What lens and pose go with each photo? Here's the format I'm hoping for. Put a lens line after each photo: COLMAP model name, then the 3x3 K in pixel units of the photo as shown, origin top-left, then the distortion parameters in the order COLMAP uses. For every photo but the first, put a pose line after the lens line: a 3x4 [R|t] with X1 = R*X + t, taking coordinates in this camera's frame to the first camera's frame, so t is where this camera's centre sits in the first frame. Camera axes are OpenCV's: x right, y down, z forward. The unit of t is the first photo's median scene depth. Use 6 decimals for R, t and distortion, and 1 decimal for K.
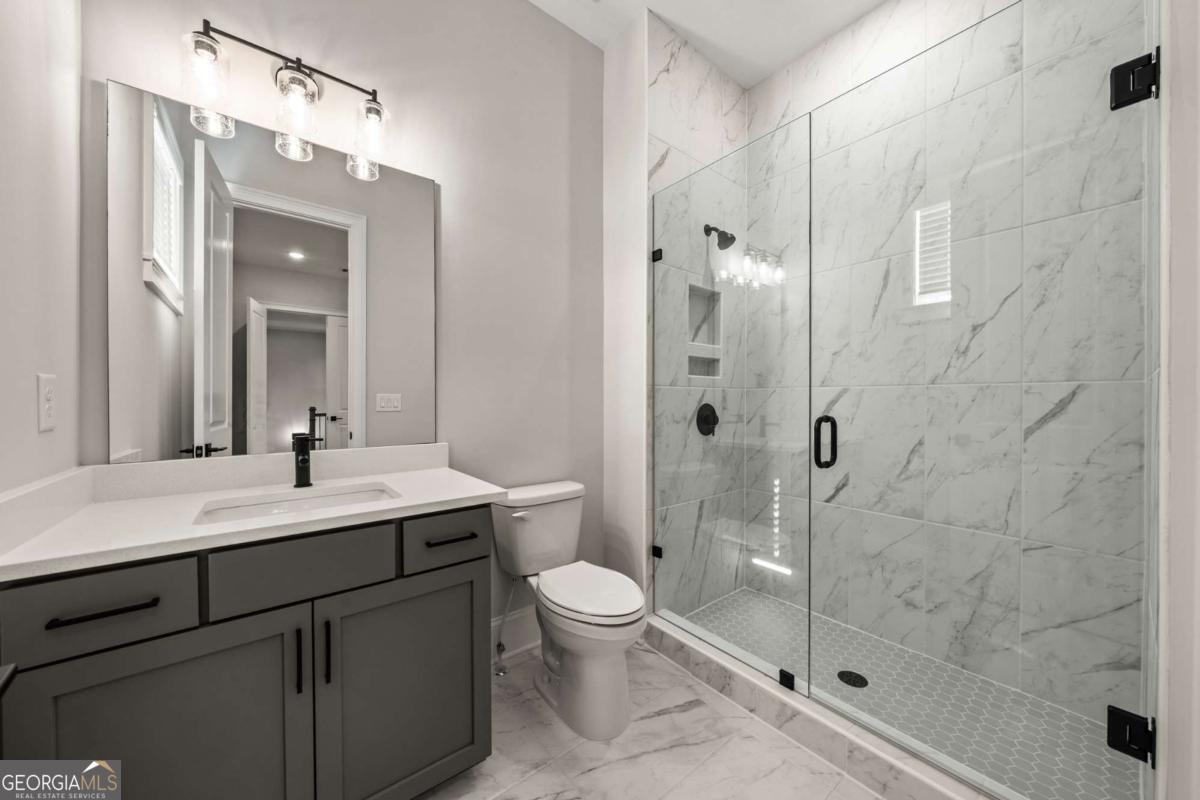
lens RADIAL K [[412.0, 0, 596.4], [0, 412.0, 400.4], [0, 0, 1]] dist [-0.001052, -0.000056]
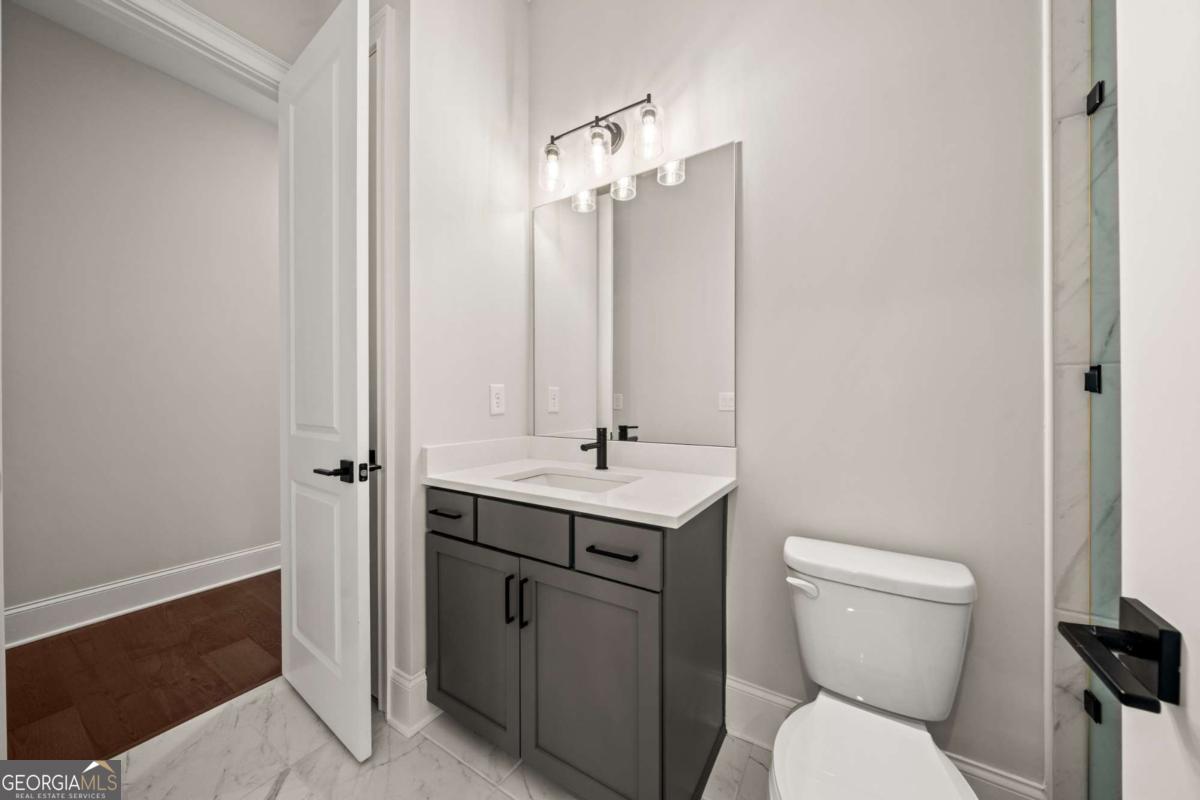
lens RADIAL K [[412.0, 0, 596.4], [0, 412.0, 400.4], [0, 0, 1]] dist [-0.001052, -0.000056]
pose [[0.342786, 0.004021, -0.939405, 0.342275], [-0.007386, 0.999971, 0.001586, 0.006001], [0.939384, 0.006395, 0.342806, 0.481773]]
